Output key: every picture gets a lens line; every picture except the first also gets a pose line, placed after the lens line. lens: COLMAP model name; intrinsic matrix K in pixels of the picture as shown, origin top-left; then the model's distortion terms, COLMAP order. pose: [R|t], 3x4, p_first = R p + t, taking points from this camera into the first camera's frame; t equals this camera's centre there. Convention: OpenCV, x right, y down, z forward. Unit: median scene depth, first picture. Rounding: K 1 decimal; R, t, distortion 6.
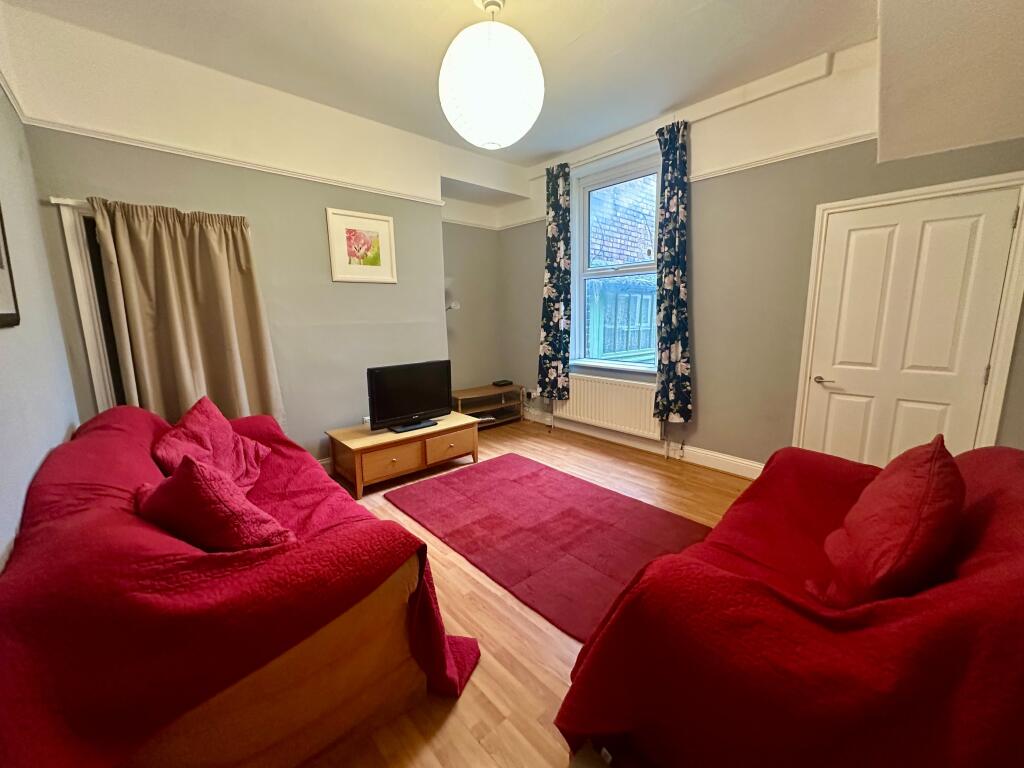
lens RADIAL K [[407.3, 0, 509.7], [0, 407.3, 385.1], [0, 0, 1]] dist [-0.003074, -0.000235]
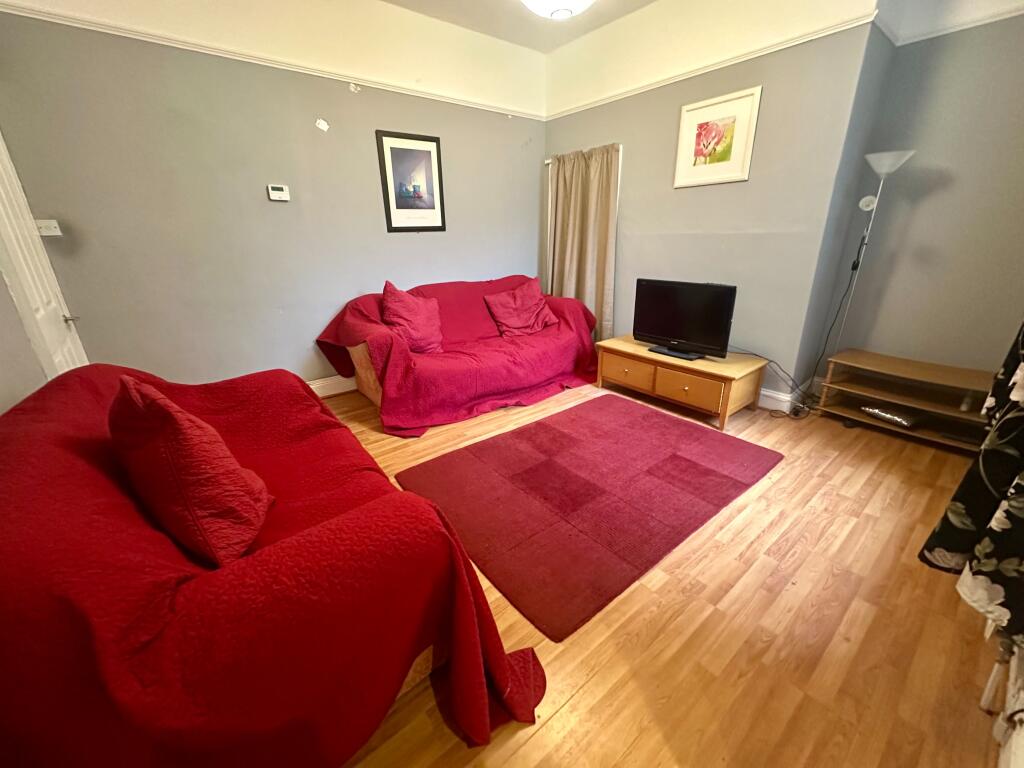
lens RADIAL K [[407.3, 0, 508.8], [0, 407.3, 381.3], [0, 0, 1]] dist [-0.003074, -0.000235]
pose [[-0.072322, 0.356350, -0.931549, 0.666372], [-0.154969, 0.918637, 0.363442, -0.114116], [0.985269, 0.170646, -0.011214, 0.663039]]
